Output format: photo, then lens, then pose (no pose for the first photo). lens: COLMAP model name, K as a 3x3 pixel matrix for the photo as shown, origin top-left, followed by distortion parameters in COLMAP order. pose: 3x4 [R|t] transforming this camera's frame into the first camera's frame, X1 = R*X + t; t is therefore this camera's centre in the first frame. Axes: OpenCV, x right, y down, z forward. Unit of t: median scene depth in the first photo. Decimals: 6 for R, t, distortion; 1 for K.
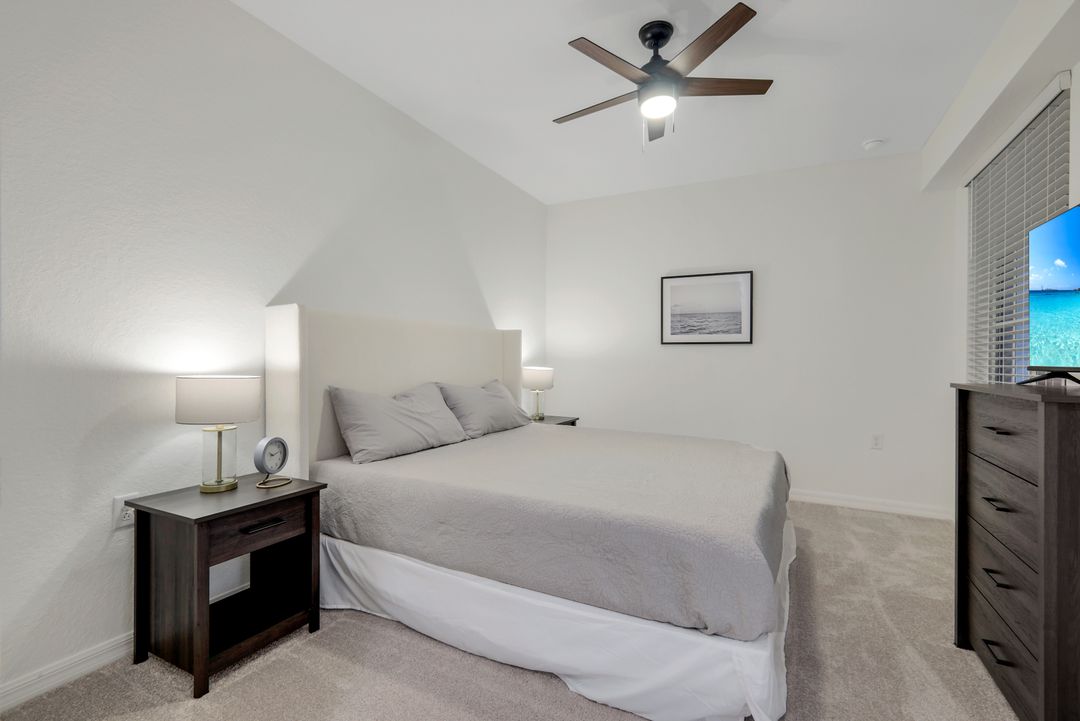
lens RADIAL K [[474.4, 0, 543.1], [0, 474.4, 357.8], [0, 0, 1]] dist [0.001286, 0.000698]
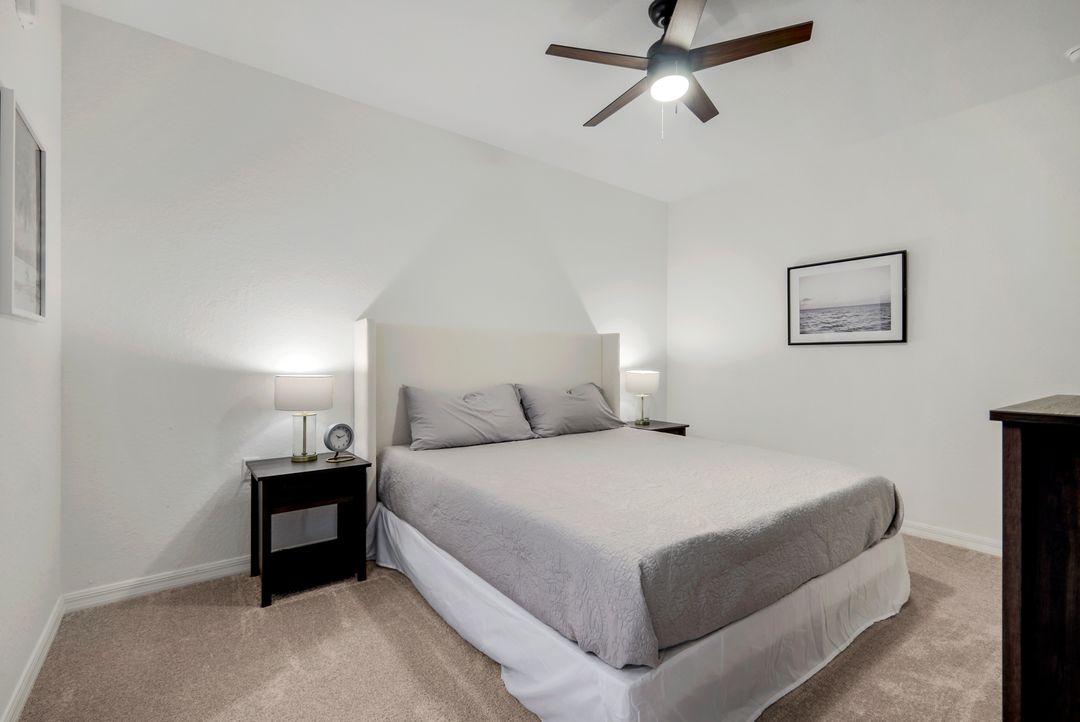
lens RADIAL K [[466.8, 0, 540.0], [0, 466.8, 361.0], [0, 0, 1]] dist [0.001954, 0.000200]
pose [[0.907727, -0.004234, -0.419540, 0.387055], [0.002870, 0.999988, -0.003883, 0.004686], [0.419551, 0.002320, 0.907729, 0.069391]]
